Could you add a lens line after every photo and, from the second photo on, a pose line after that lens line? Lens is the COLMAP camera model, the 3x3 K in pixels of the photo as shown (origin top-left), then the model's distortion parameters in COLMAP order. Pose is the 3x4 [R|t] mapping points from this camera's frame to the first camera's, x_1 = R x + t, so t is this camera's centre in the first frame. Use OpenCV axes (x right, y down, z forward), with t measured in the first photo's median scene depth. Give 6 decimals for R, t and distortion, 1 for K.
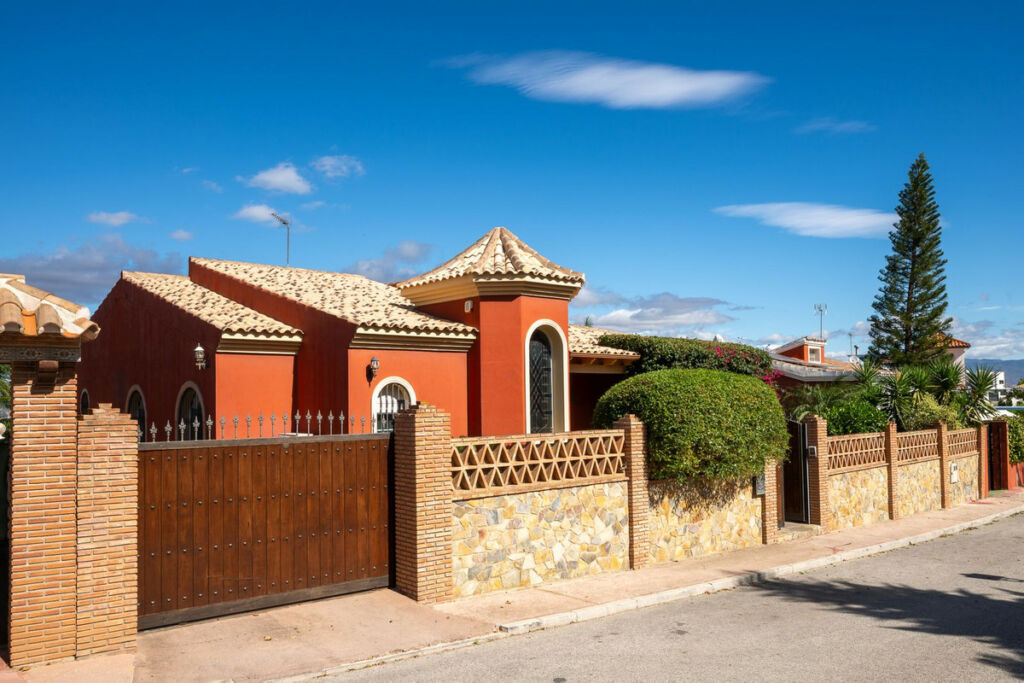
lens RADIAL K [[833.6, 0, 532.2], [0, 833.6, 367.9], [0, 0, 1]] dist [0.000623, 0.000120]
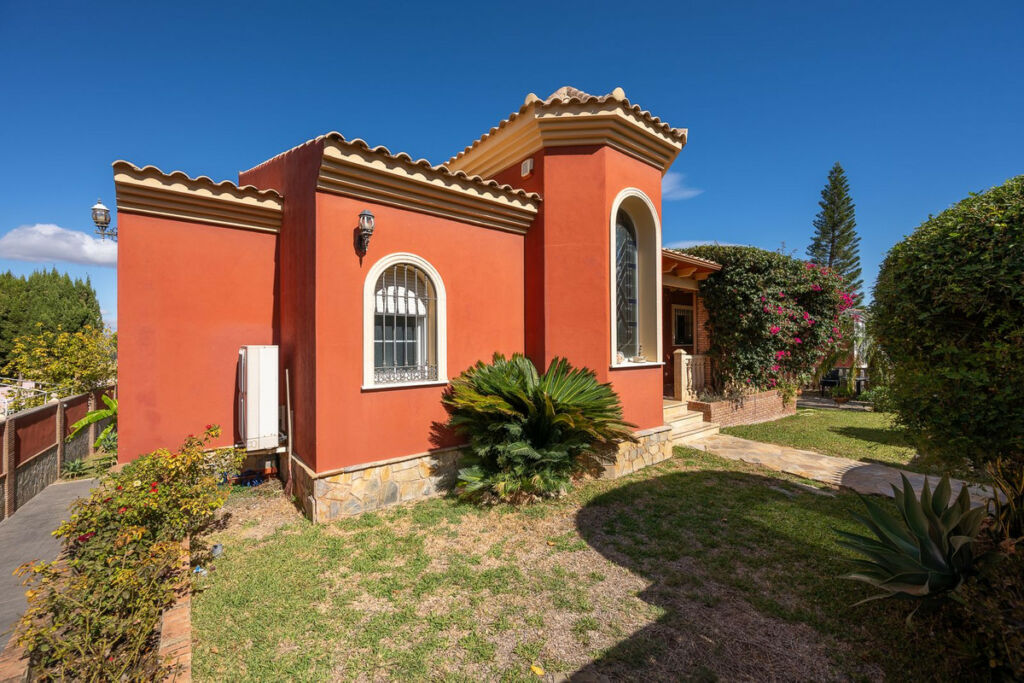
lens RADIAL K [[398.2, 0, 519.6], [0, 398.2, 341.8], [0, 0, 1]] dist [0.000080, 0.000002]
pose [[0.998240, 0.010027, -0.058447, -0.062297], [-0.008302, 0.999525, 0.029686, 0.062412], [0.058717, -0.029149, 0.997849, 0.671351]]
